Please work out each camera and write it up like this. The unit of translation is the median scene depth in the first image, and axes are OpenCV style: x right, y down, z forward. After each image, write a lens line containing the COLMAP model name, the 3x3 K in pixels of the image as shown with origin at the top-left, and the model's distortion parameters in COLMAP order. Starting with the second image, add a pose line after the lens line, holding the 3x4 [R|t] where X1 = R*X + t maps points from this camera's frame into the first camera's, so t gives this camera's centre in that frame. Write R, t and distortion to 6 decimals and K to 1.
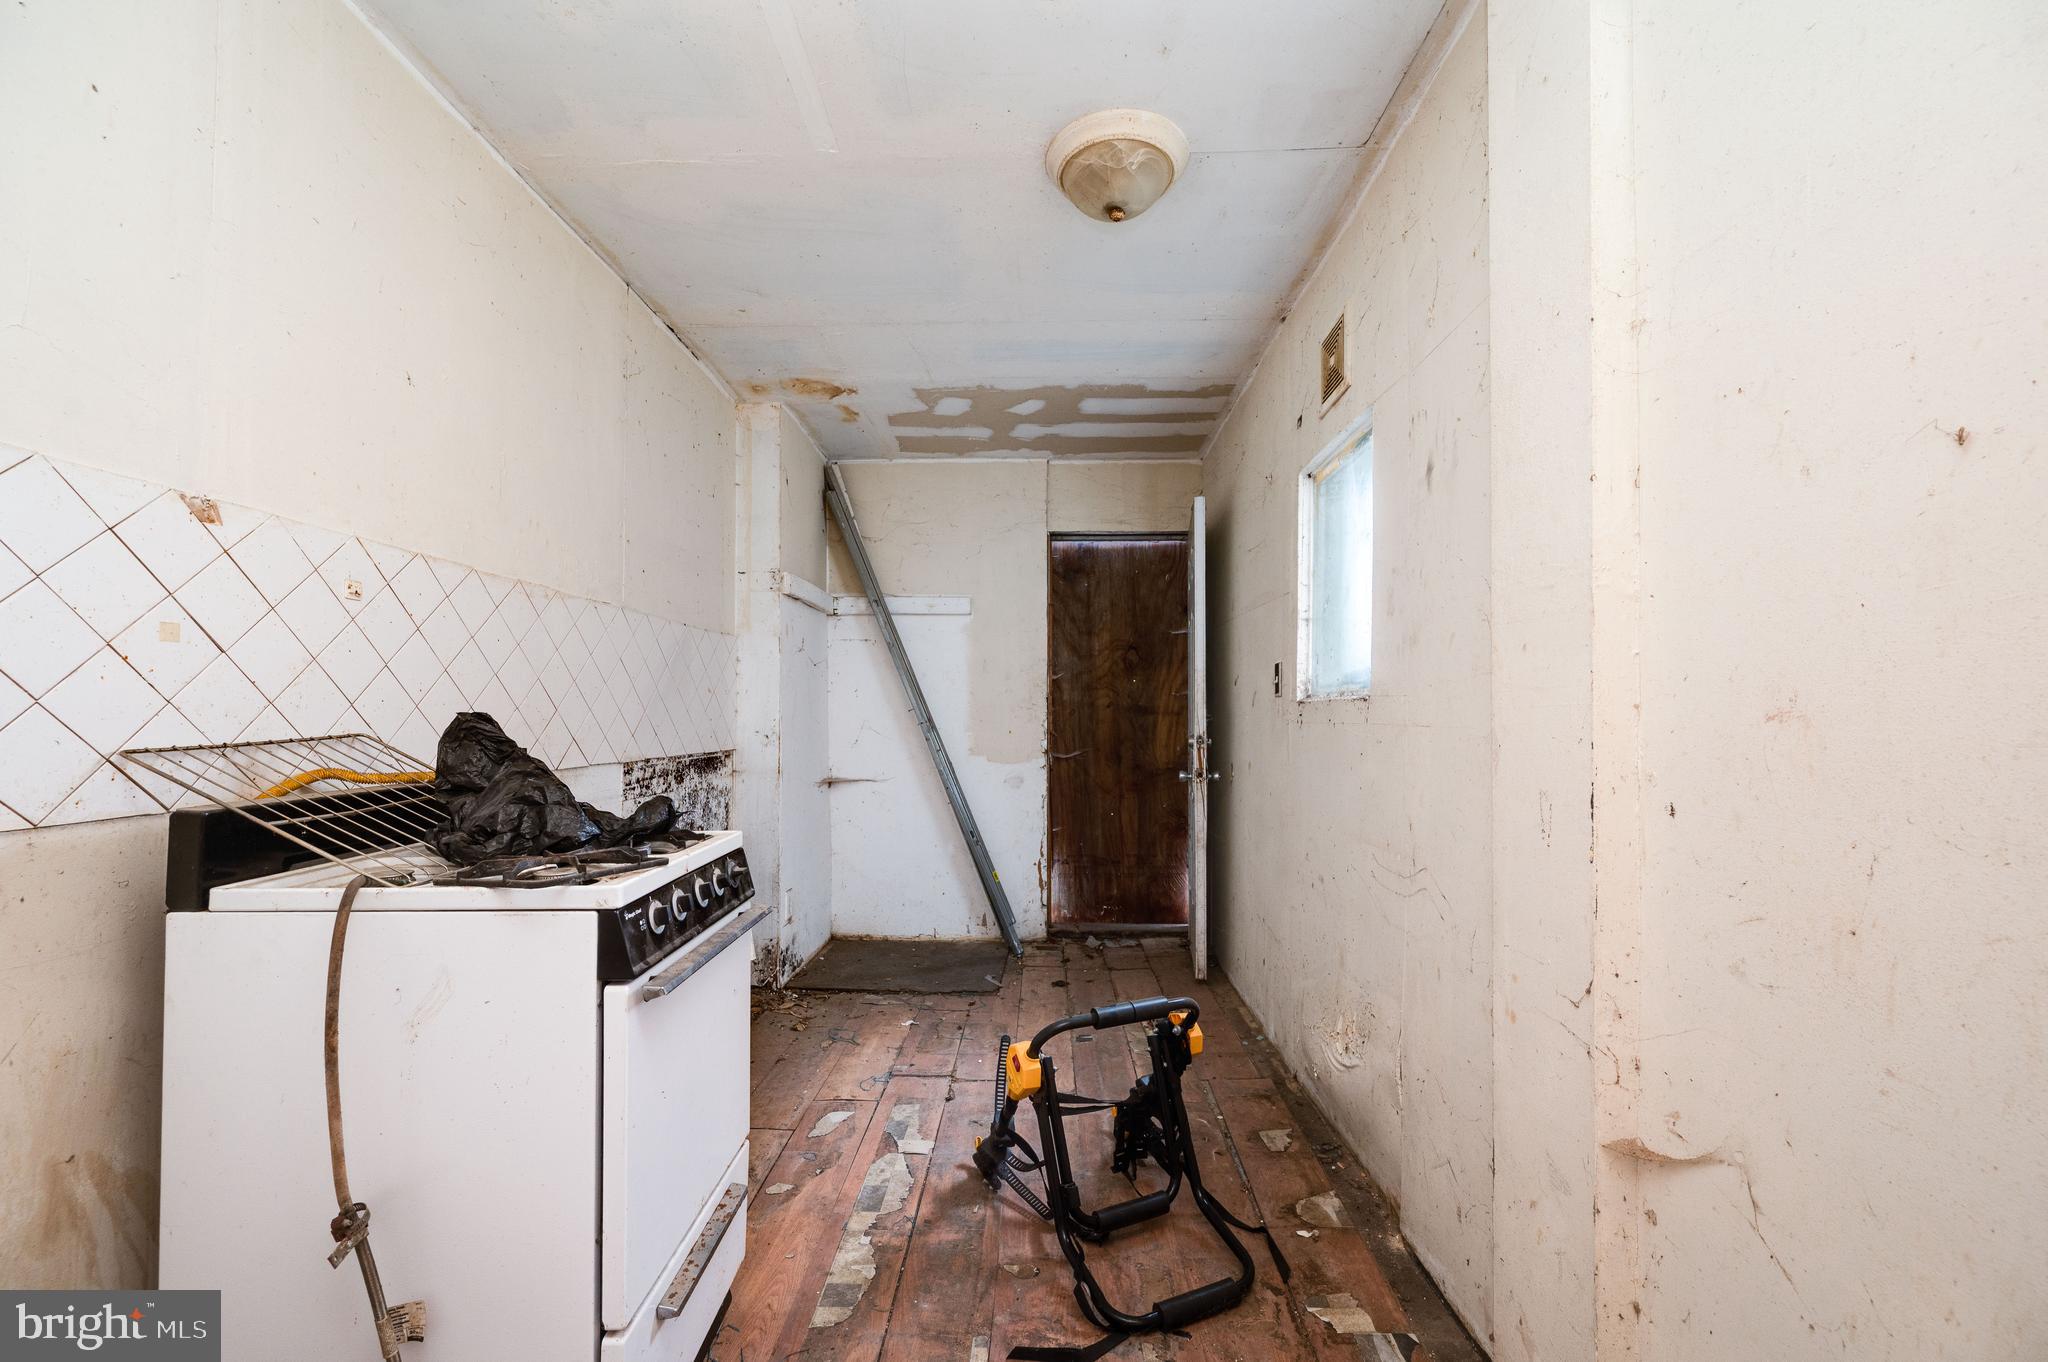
lens RADIAL K [[808.9, 0, 1024.3], [0, 808.9, 705.3], [0, 0, 1]] dist [-0.000796, -0.000557]
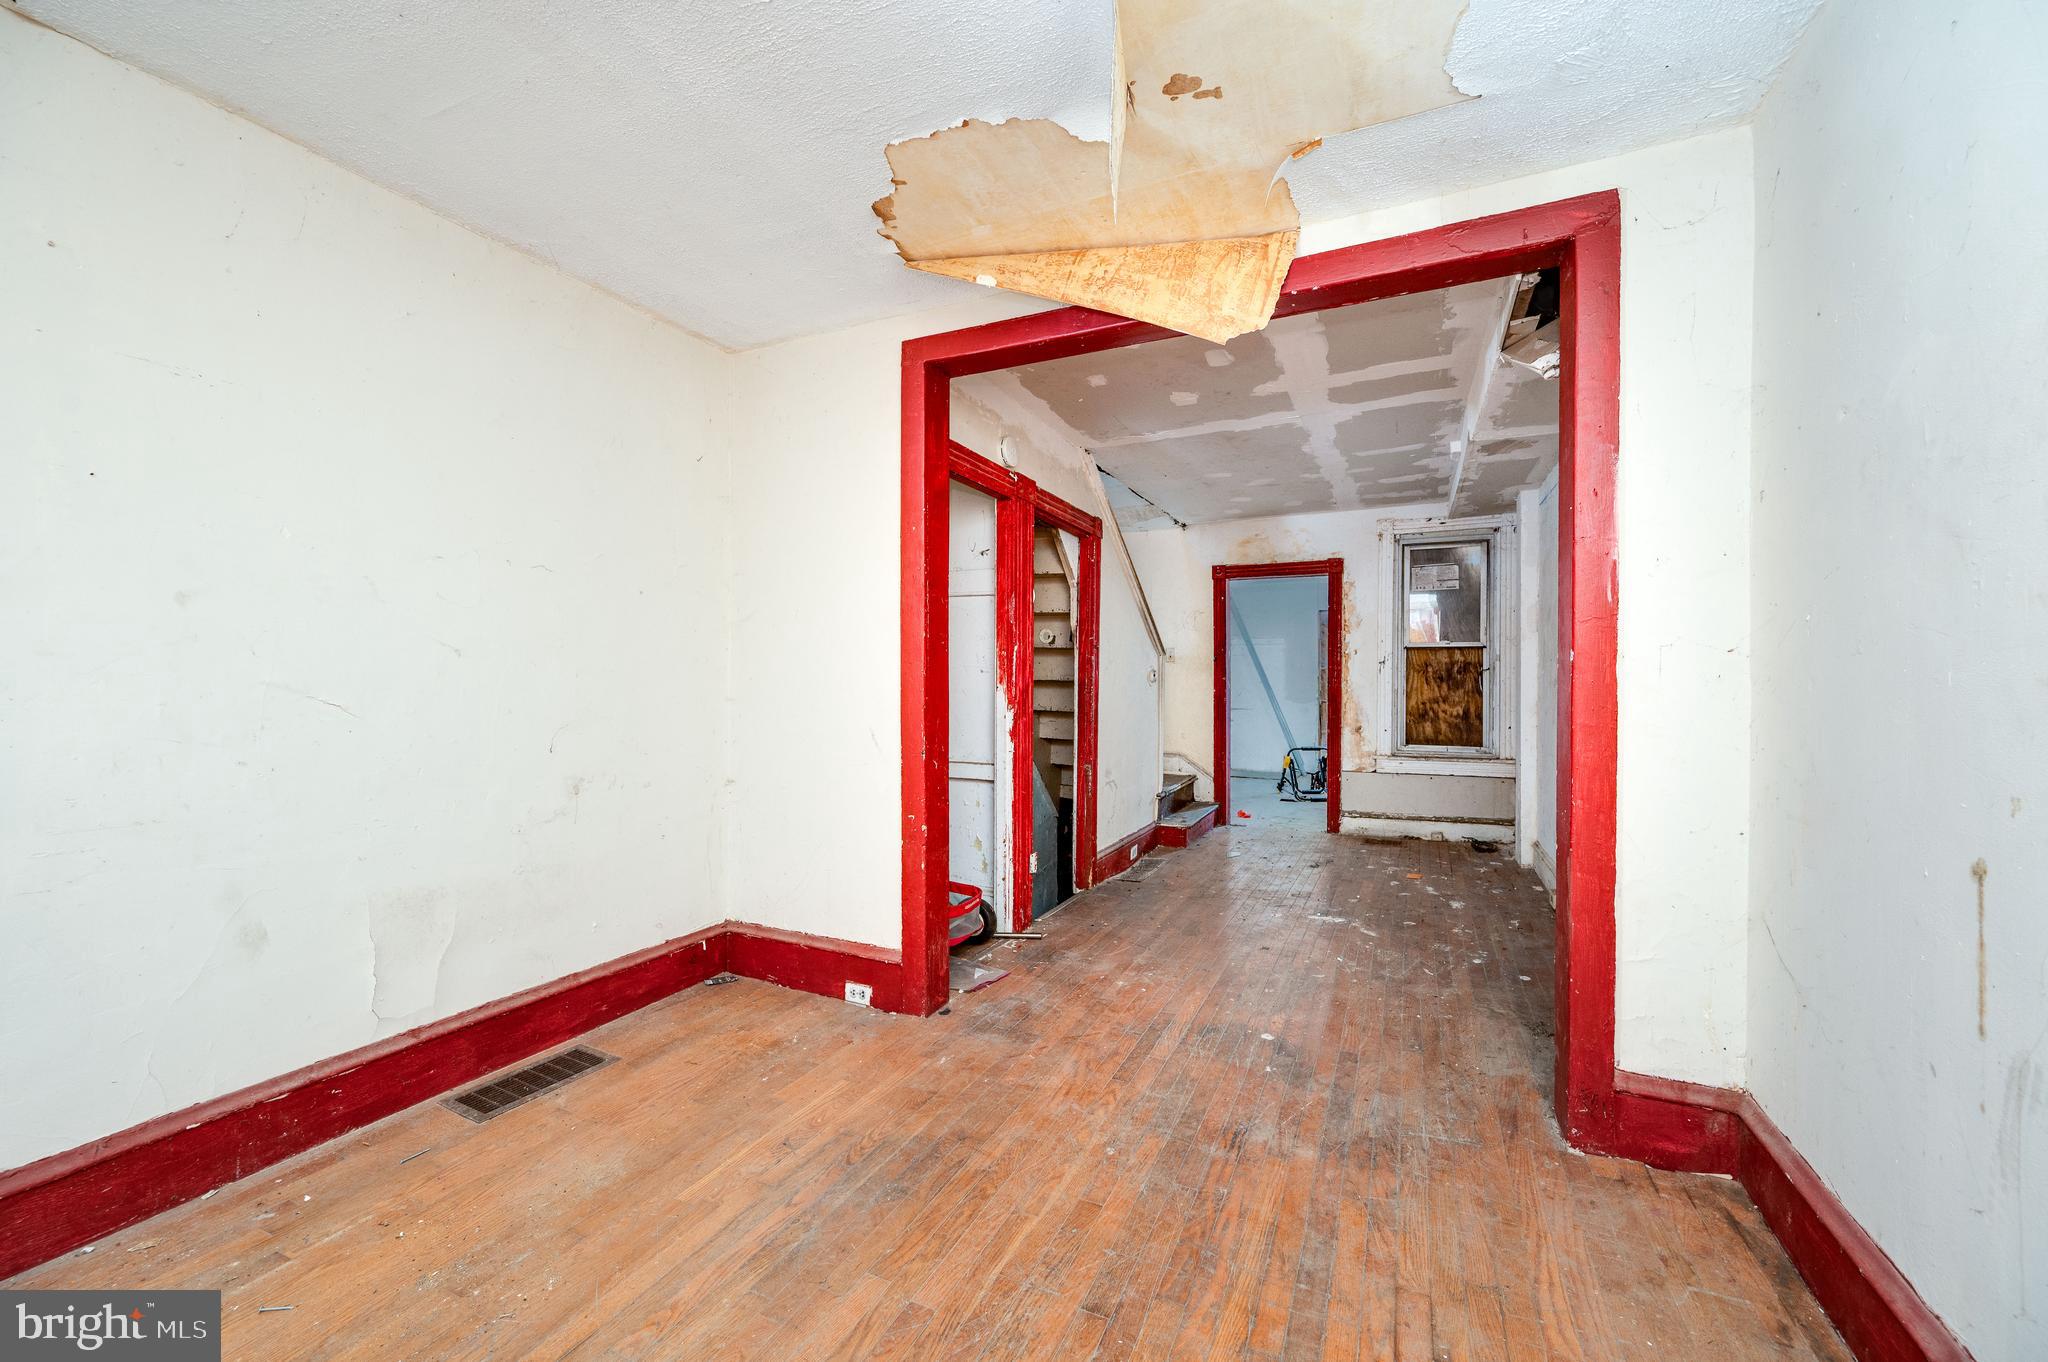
lens RADIAL K [[813.6, 0, 1008.1], [0, 813.6, 679.9], [0, 0, 1]] dist [-0.001249, -0.000088]
pose [[0.902444, -0.005173, -0.430775, 0.511596], [0.007674, 0.999962, 0.004068, -0.039254], [0.430738, -0.006977, 0.902450, -3.494922]]
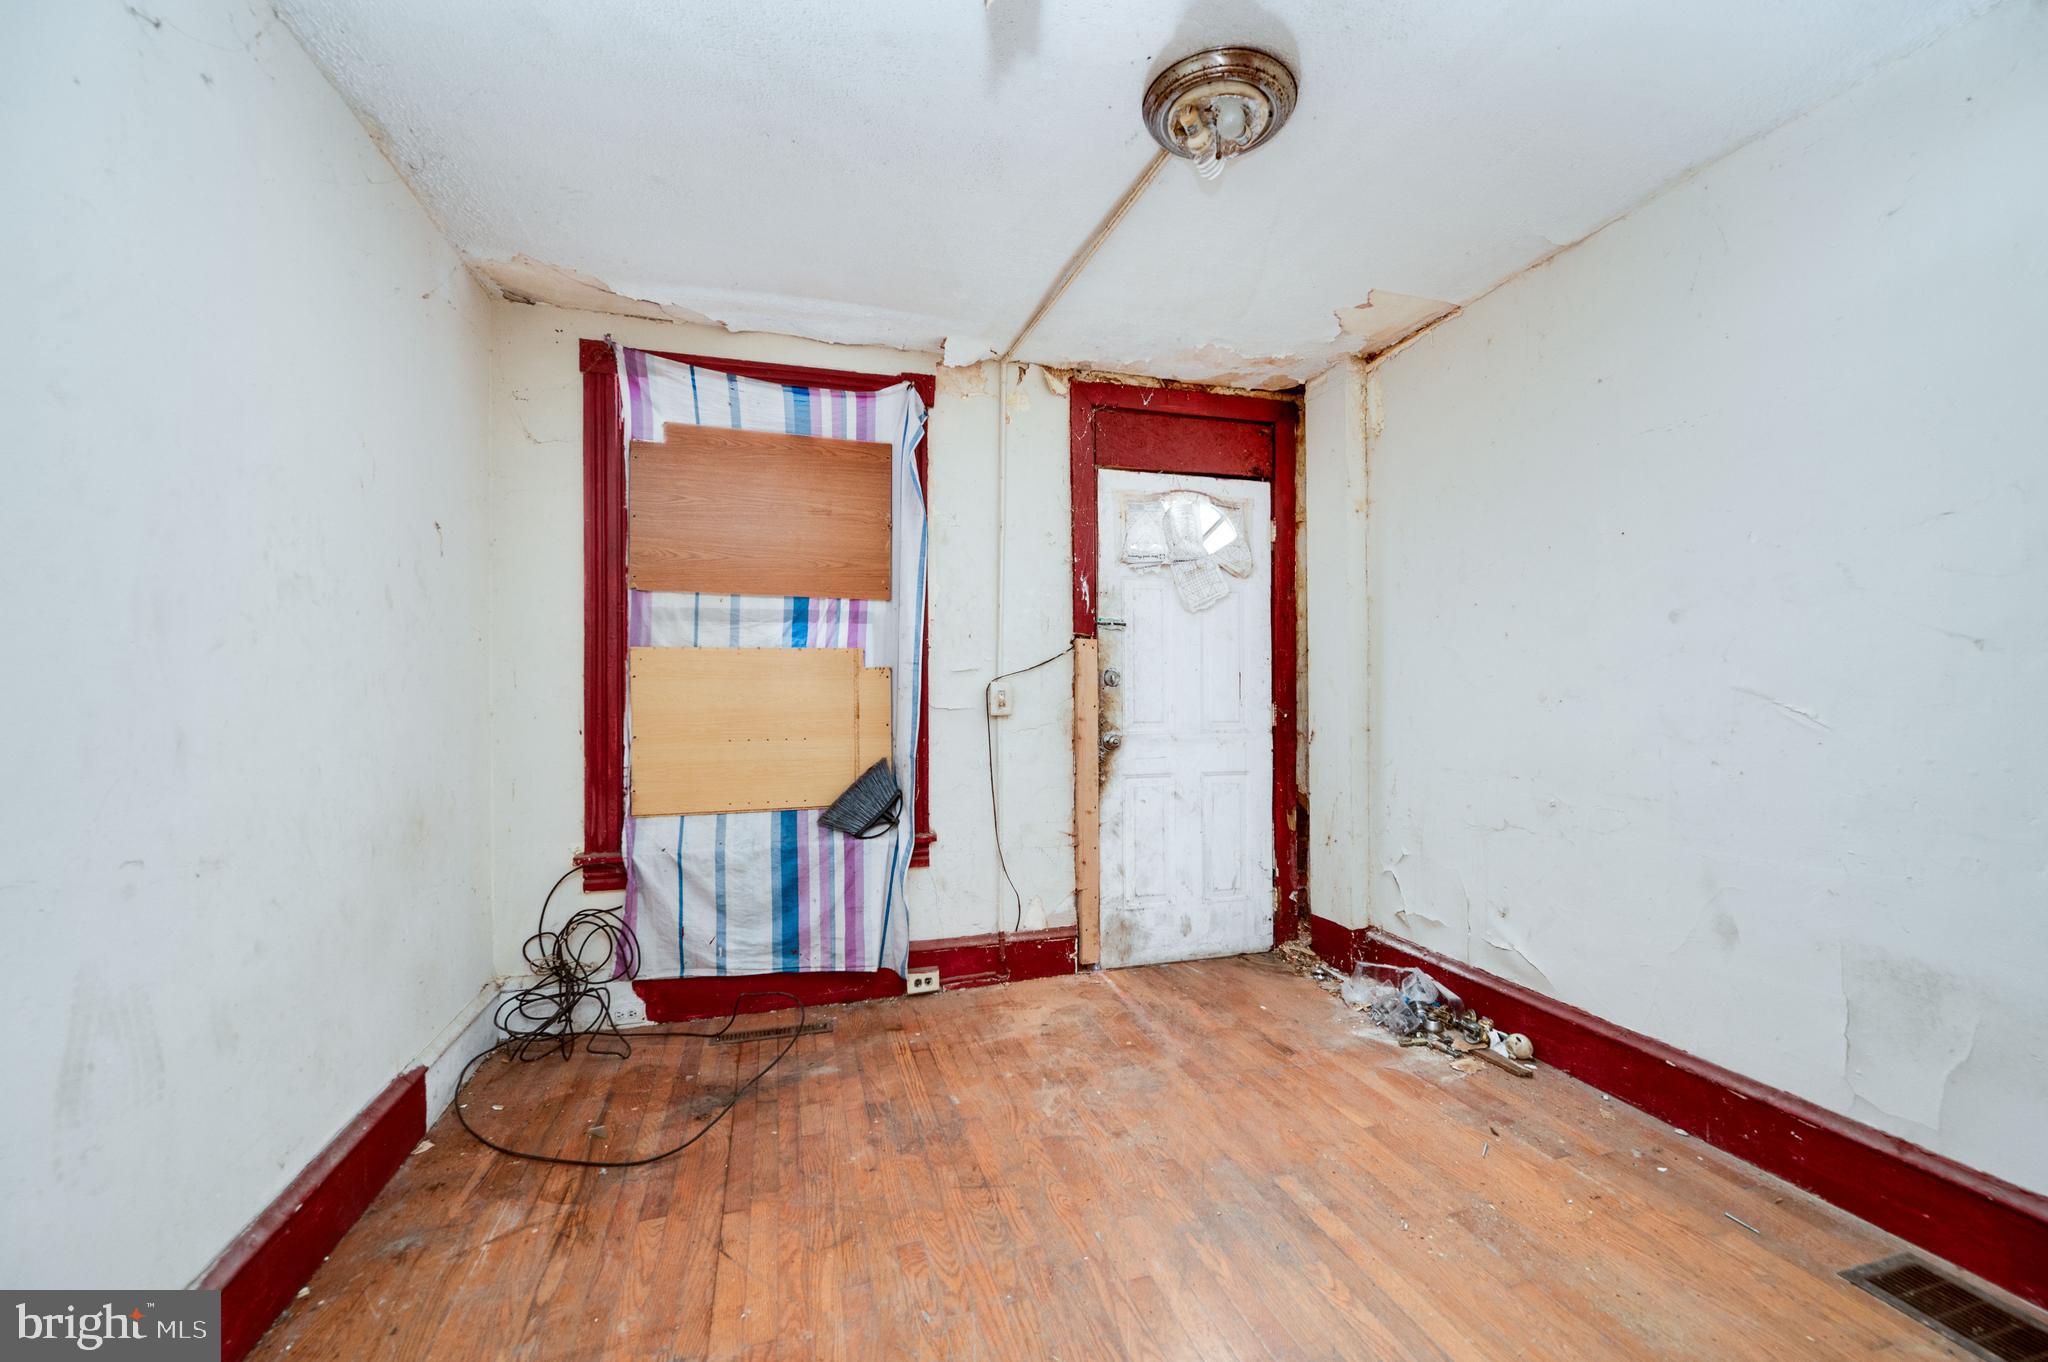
lens RADIAL K [[801.7, 0, 1035.5], [0, 801.7, 686.5], [0, 0, 1]] dist [-0.001025, 0.000111]
pose [[-0.949770, -0.001895, -0.312943, 0.421365], [0.001440, 0.999945, -0.010425, -0.031120], [0.312946, -0.010352, -0.949715, -2.299203]]
